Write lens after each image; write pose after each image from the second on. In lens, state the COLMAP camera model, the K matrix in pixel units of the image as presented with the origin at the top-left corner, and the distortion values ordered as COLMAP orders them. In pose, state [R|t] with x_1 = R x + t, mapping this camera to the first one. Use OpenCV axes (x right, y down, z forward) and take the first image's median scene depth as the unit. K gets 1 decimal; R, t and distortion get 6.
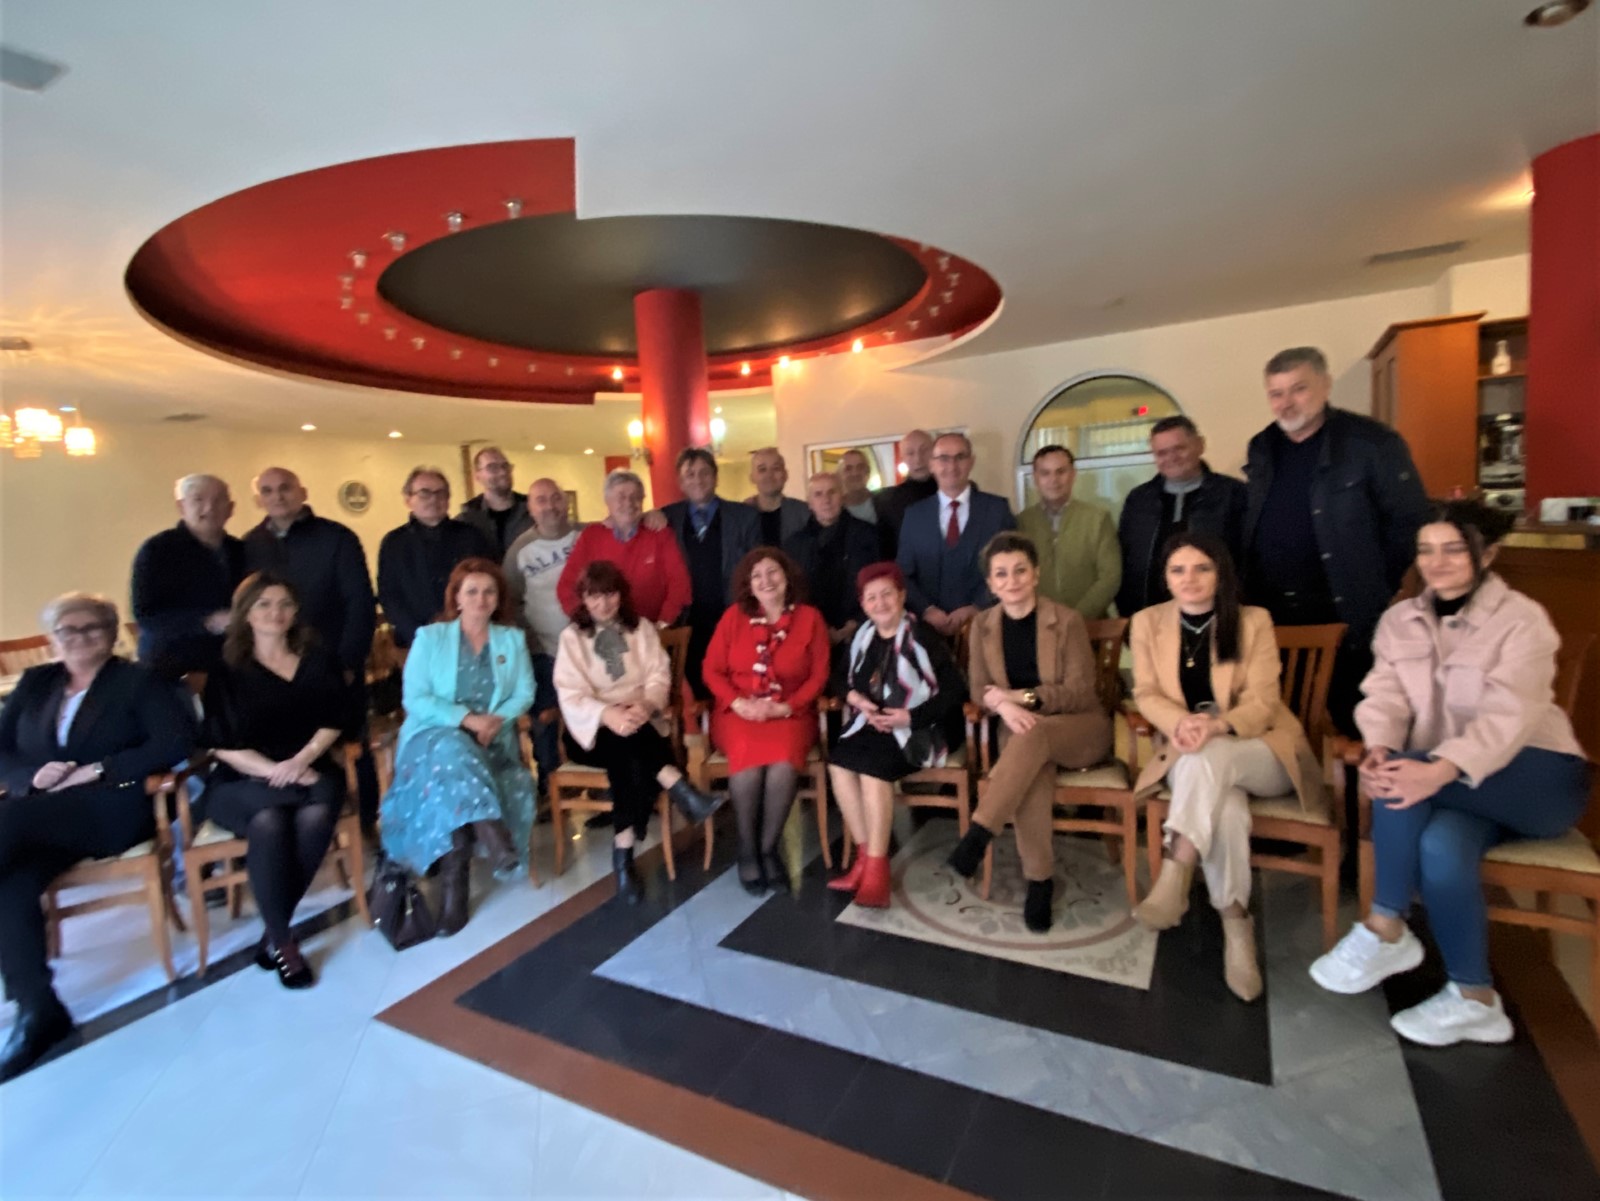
lens RADIAL K [[758.4, 0, 799.3], [0, 758.4, 600.4], [0, 0, 1]] dist [-0.004719, 0.000015]
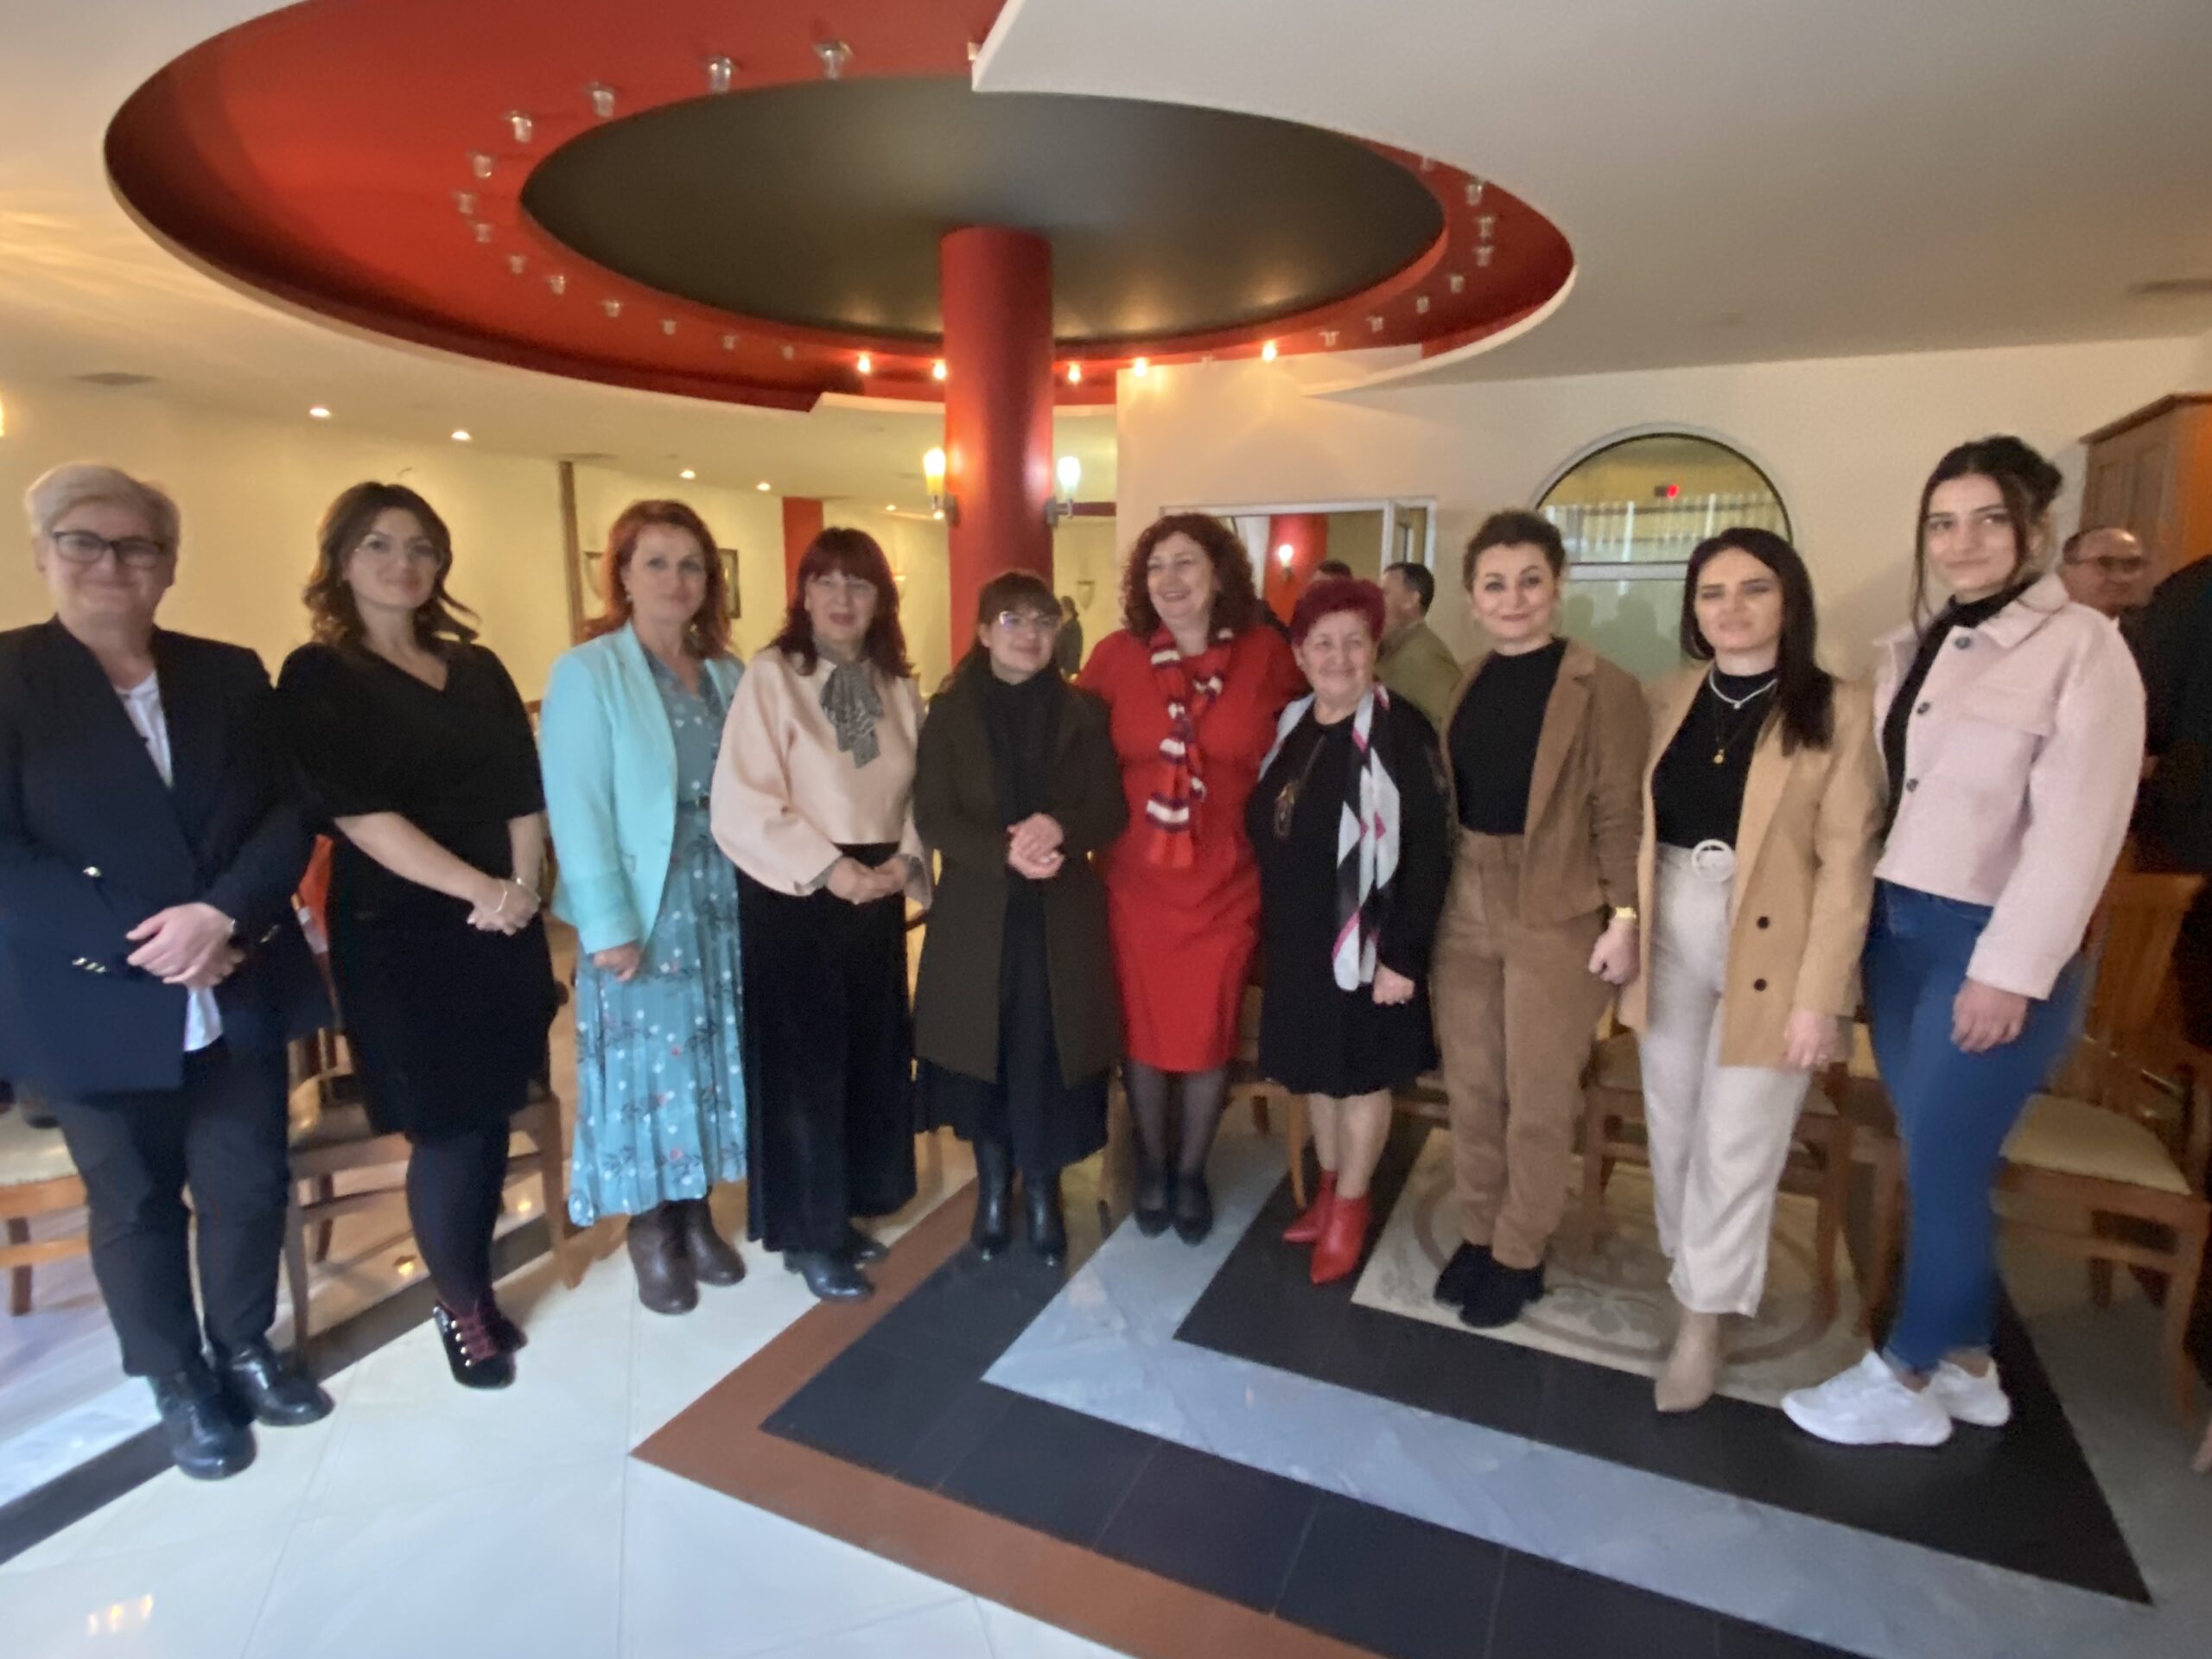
lens RADIAL K [[1169.9, 0, 1104.9], [0, 1169.9, 821.0], [0, 0, 1]] dist [-0.004590, -0.006394]
pose [[0.996034, 0.058003, 0.067473, -0.127086], [-0.062321, 0.996017, 0.063767, -0.008943], [-0.063506, -0.067719, 0.995681, 0.046060]]
